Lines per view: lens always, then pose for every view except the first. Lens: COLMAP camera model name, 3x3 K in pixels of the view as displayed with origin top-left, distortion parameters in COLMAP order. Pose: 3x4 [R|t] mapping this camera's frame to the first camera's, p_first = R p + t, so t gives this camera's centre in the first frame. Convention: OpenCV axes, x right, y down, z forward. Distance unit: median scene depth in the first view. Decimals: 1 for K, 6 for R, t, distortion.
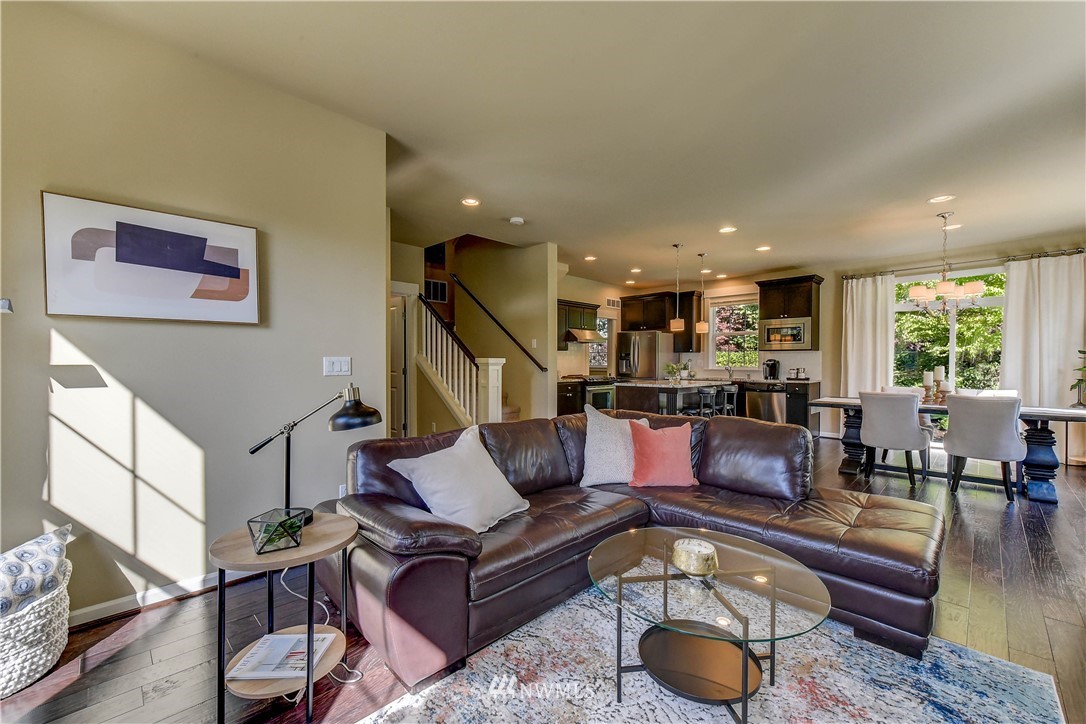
lens RADIAL K [[439.5, 0, 543.6], [0, 439.5, 366.7], [0, 0, 1]] dist [-0.000219, -0.000060]
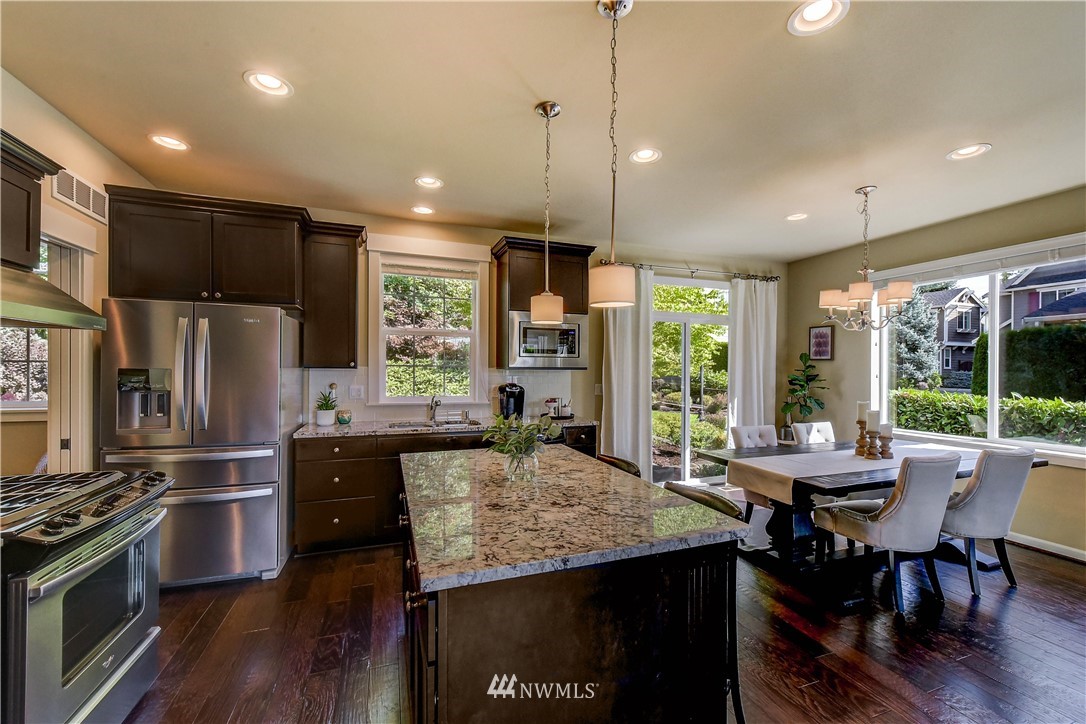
lens RADIAL K [[442.4, 0, 548.2], [0, 442.4, 368.1], [0, 0, 1]] dist [0.003259, 0.000073]
pose [[0.413495, 0.000407, 0.910506, 0.025485], [0.003800, 0.999990, -0.002172, -0.035203], [-0.910499, 0.004358, 0.413489, 0.725005]]
